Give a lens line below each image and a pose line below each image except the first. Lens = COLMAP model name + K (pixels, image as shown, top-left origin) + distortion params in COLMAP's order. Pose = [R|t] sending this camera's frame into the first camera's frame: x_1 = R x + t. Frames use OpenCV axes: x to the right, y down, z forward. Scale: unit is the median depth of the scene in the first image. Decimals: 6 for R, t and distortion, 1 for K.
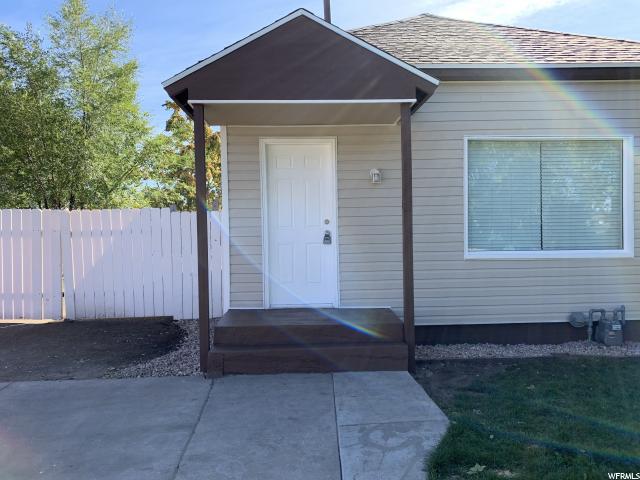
lens RADIAL K [[487.2, 0, 318.8], [0, 487.2, 237.6], [0, 0, 1]] dist [0.060946, -0.070997]
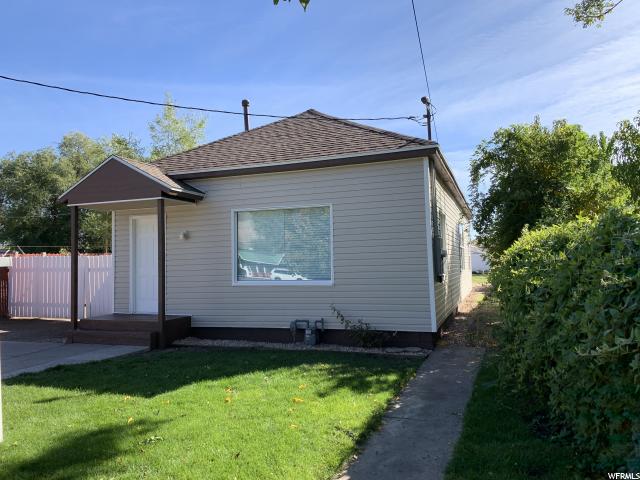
lens RADIAL K [[487.2, 0, 318.8], [0, 487.2, 237.6], [0, 0, 1]] dist [0.060946, -0.070997]
pose [[0.919623, -0.025802, -0.391953, 1.187749], [0.000454, 0.997909, -0.064626, -0.010784], [0.392801, 0.059253, 0.917713, -0.355340]]
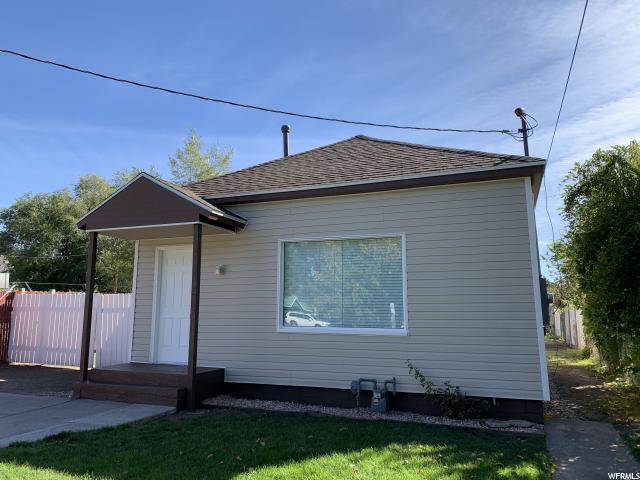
lens RADIAL K [[487.2, 0, 318.8], [0, 487.2, 237.6], [0, 0, 1]] dist [0.060946, -0.070997]
pose [[0.913739, -0.044476, -0.403860, 0.941178], [-0.023399, 0.986580, -0.161591, 0.002304], [0.405628, 0.157103, 0.900436, -0.167130]]
